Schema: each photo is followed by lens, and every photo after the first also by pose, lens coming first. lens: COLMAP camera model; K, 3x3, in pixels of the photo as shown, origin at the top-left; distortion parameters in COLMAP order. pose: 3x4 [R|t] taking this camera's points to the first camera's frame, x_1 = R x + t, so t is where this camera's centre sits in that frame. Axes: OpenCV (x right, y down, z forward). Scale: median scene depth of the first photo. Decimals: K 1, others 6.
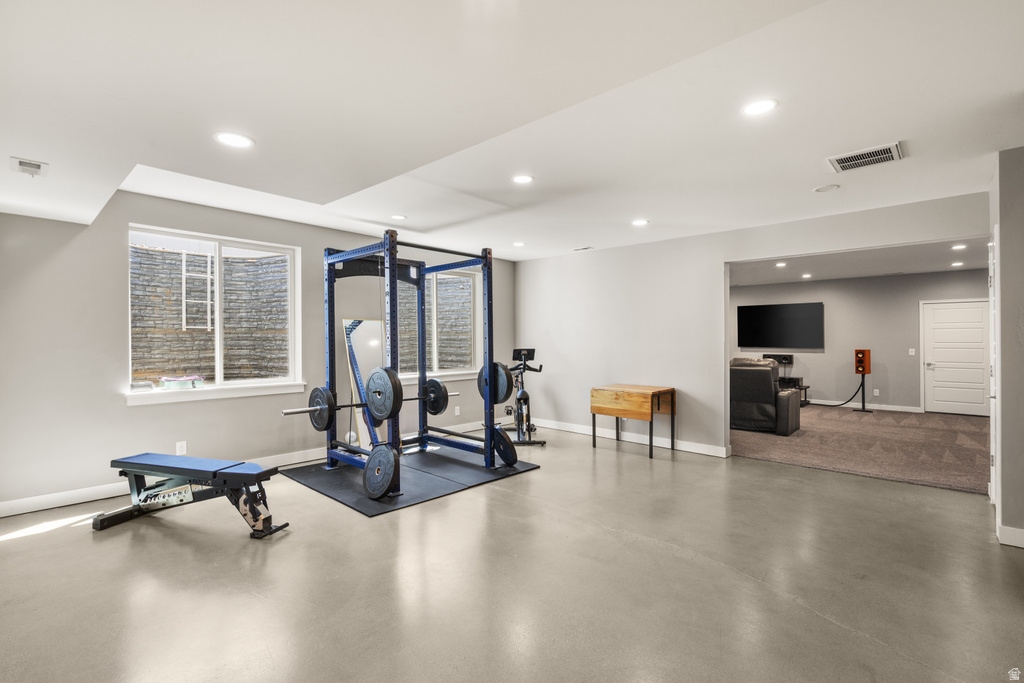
lens RADIAL K [[471.3, 0, 514.0], [0, 471.3, 339.7], [0, 0, 1]] dist [-0.005430, -0.000345]
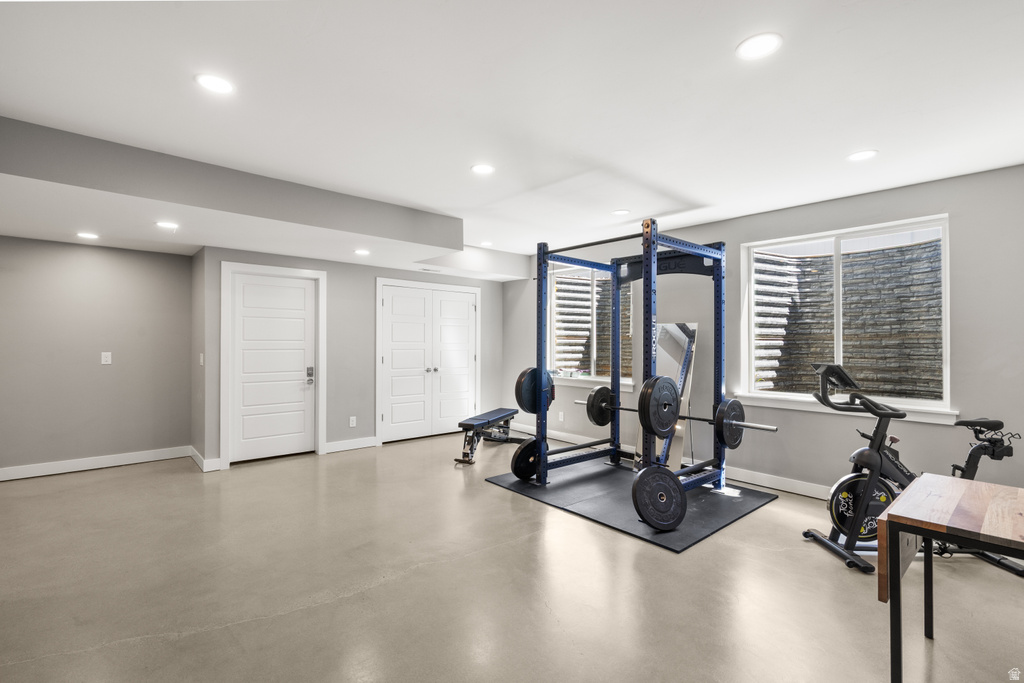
lens RADIAL K [[471.3, 0, 488.7], [0, 471.3, 341.6], [0, 0, 1]] dist [-0.005430, -0.000345]
pose [[-0.128834, -0.004834, -0.991654, 0.507322], [-0.010302, 0.999941, -0.003536, 0.000939], [0.991613, 0.009760, -0.128876, 0.609961]]
